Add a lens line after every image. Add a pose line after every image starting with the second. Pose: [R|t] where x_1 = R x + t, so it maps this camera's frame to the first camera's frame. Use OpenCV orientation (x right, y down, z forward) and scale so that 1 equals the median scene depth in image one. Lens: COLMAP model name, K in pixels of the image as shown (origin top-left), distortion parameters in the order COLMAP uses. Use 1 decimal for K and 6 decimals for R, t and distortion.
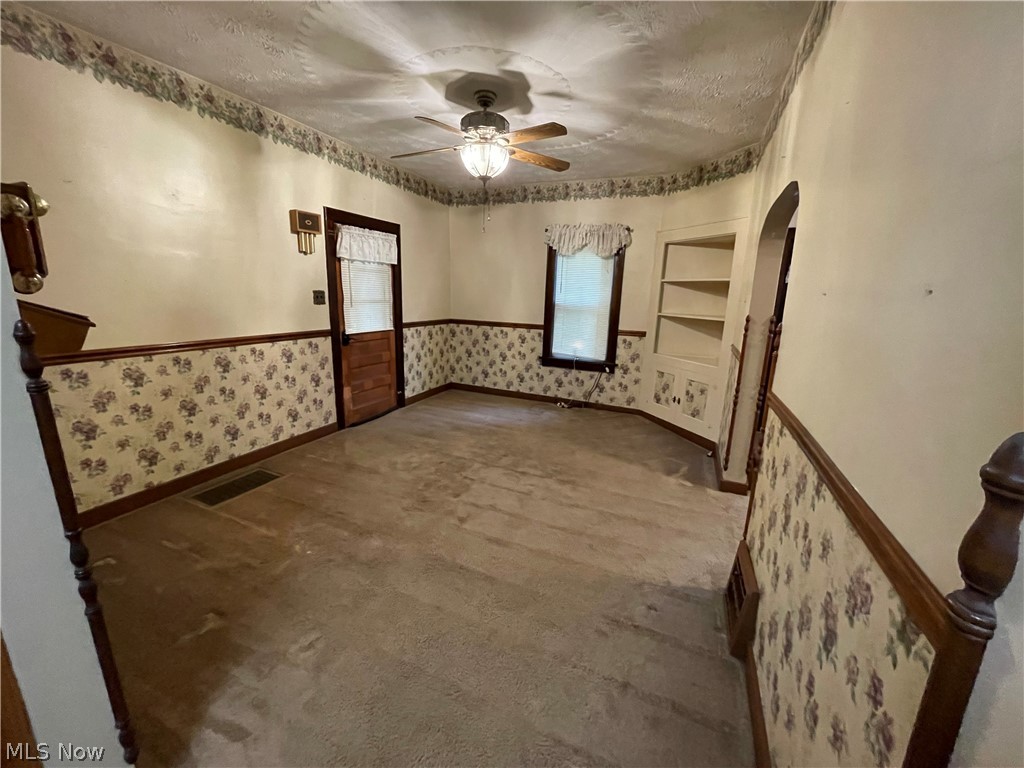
lens RADIAL K [[415.6, 0, 507.4], [0, 415.6, 384.5], [0, 0, 1]] dist [0.000526, -0.000376]
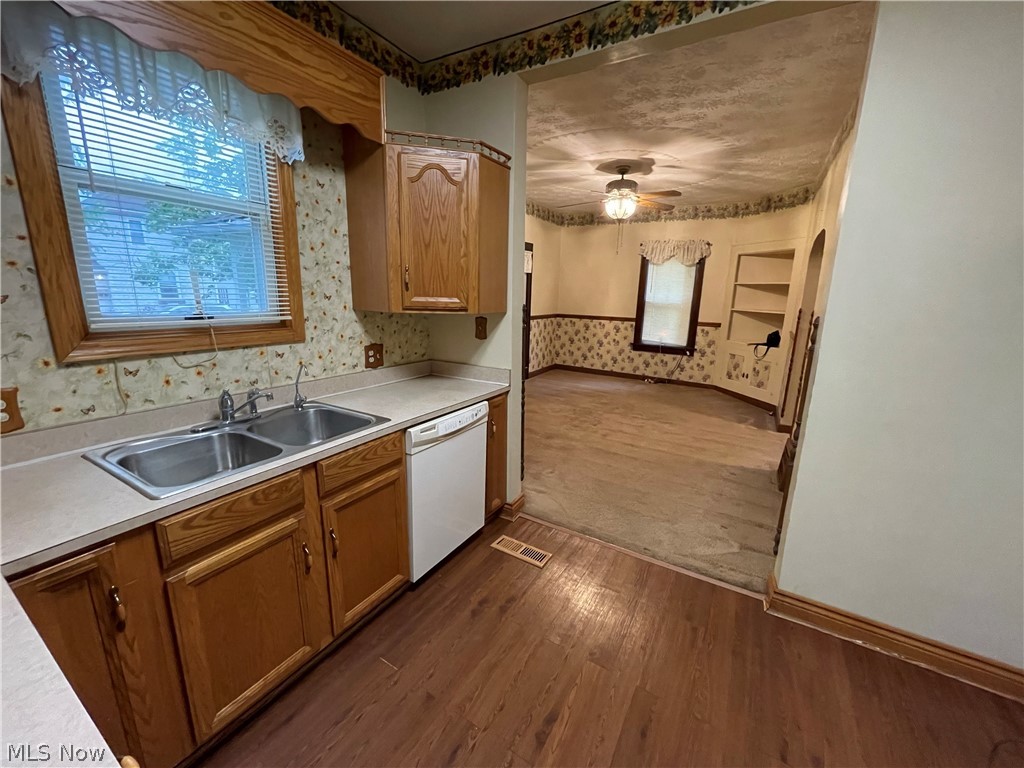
lens RADIAL K [[415.6, 0, 509.3], [0, 415.6, 383.1], [0, 0, 1]] dist [0.000526, -0.000376]
pose [[0.992873, 0.023299, -0.116879, -0.166586], [-0.023664, 0.999718, -0.001743, 0.078172], [0.116805, 0.004496, 0.993145, -0.362927]]
